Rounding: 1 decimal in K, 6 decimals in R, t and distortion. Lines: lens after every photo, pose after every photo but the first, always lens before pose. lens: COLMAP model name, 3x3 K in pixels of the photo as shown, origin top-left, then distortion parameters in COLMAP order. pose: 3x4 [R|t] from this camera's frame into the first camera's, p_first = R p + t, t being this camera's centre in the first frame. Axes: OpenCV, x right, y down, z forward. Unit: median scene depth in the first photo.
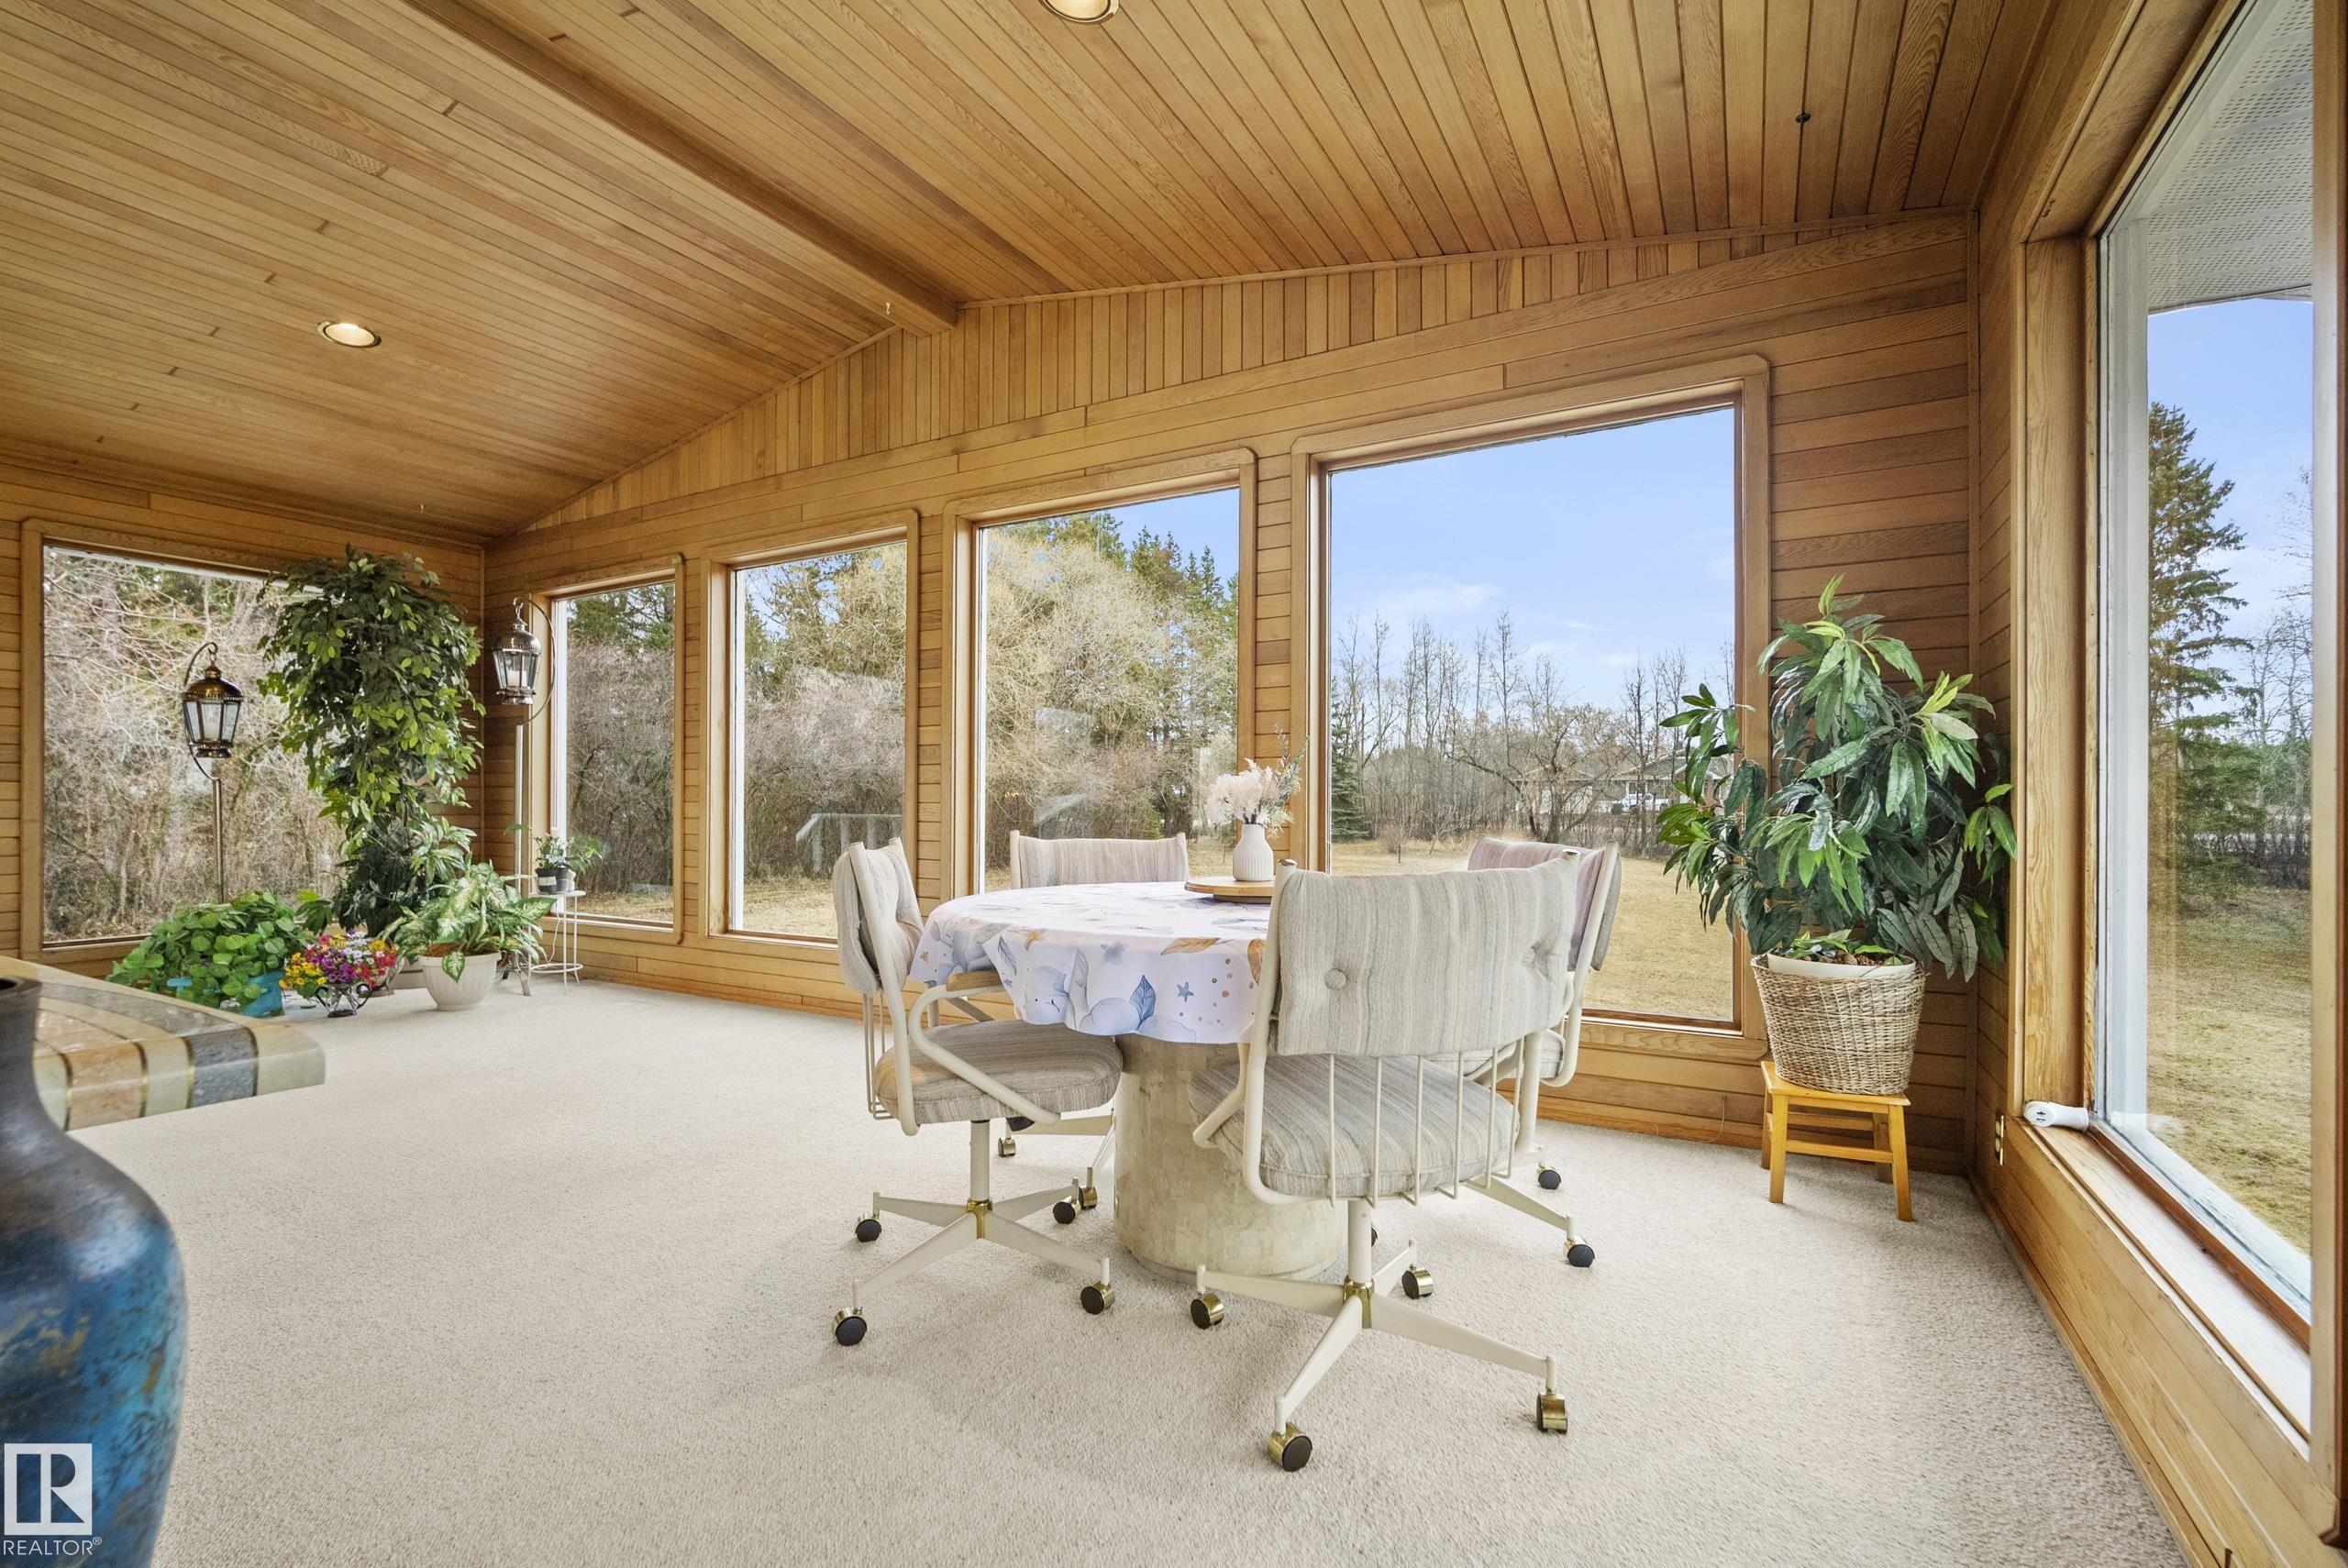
lens RADIAL K [[1034.7, 0, 1169.4], [0, 1034.7, 800.1], [0, 0, 1]] dist [-0.012715, 0.003789]
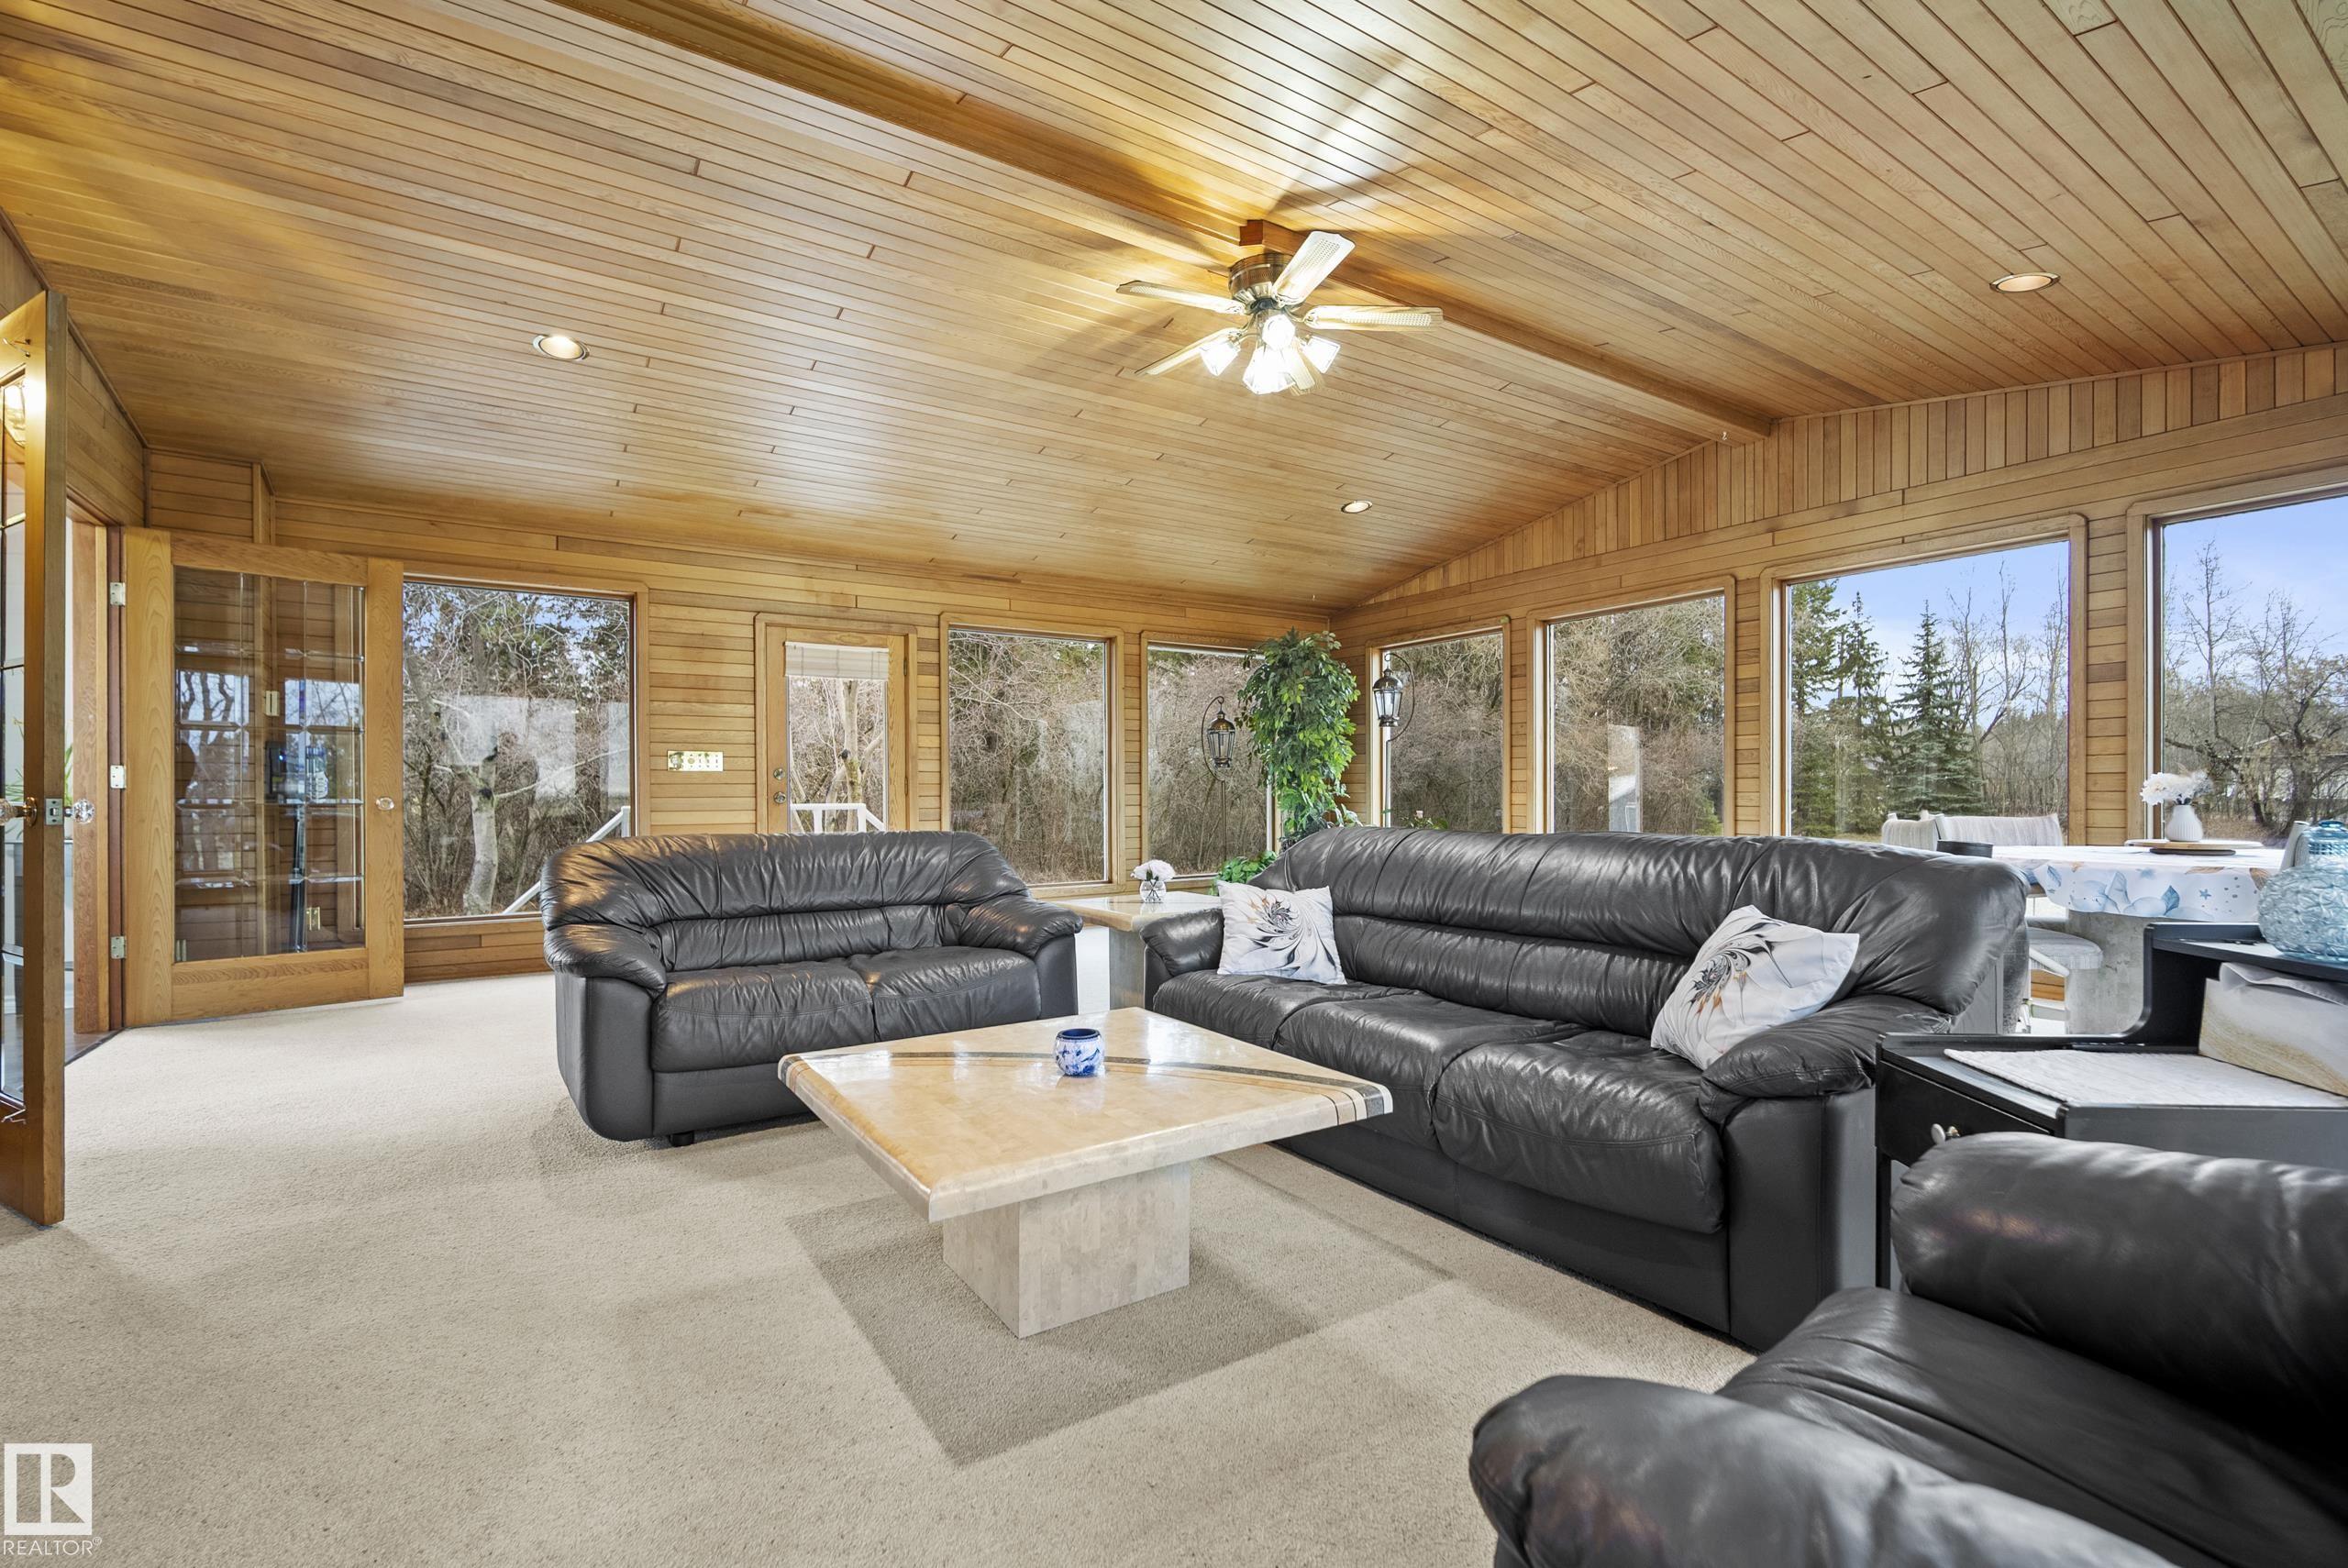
lens RADIAL K [[1034.7, 0, 1168.6], [0, 1034.7, 794.5], [0, 0, 1]] dist [-0.012715, 0.003789]
pose [[0.890620, -0.007530, -0.454686, -0.289250], [0.009926, 0.999947, 0.002881, -0.005987], [0.454640, -0.007079, 0.890647, -0.532402]]
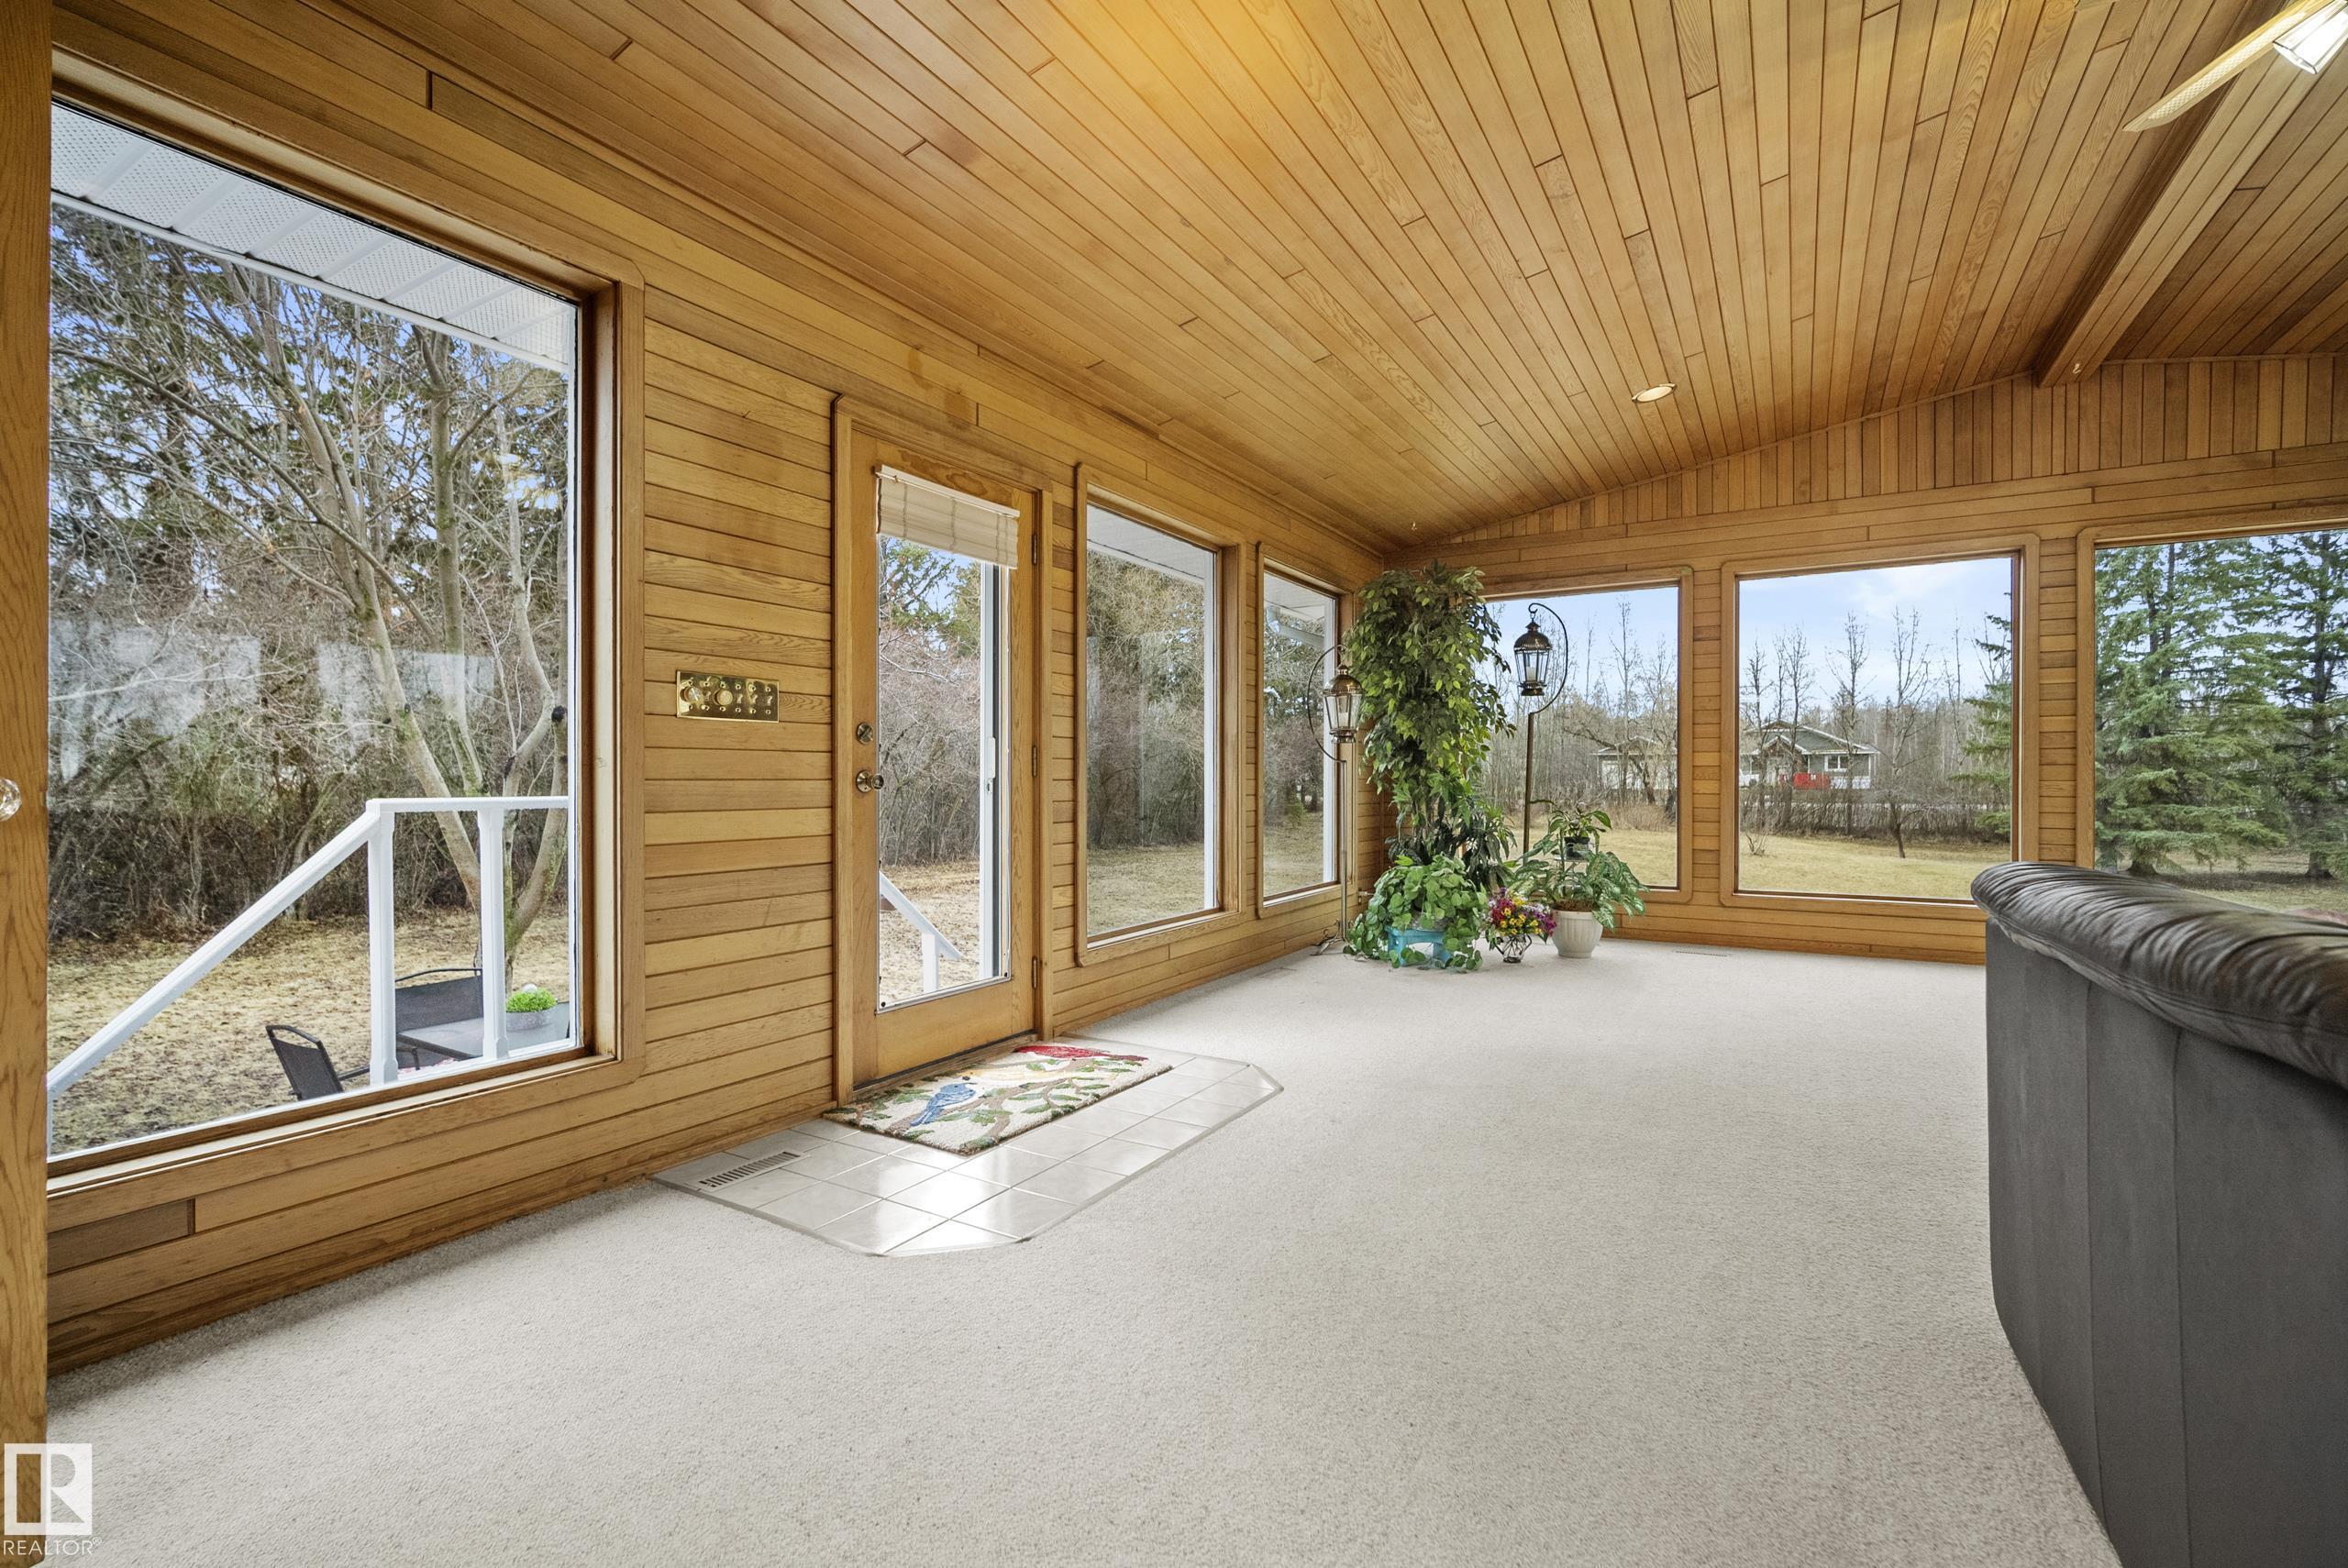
lens RADIAL K [[1034.7, 0, 1168.6], [0, 1034.7, 777.3], [0, 0, 1]] dist [-0.012715, 0.003789]
pose [[0.999748, -0.002678, -0.022278, -1.205505], [0.002698, 0.999996, 0.000860, -0.005362], [0.022275, -0.000920, 0.999751, -0.198241]]
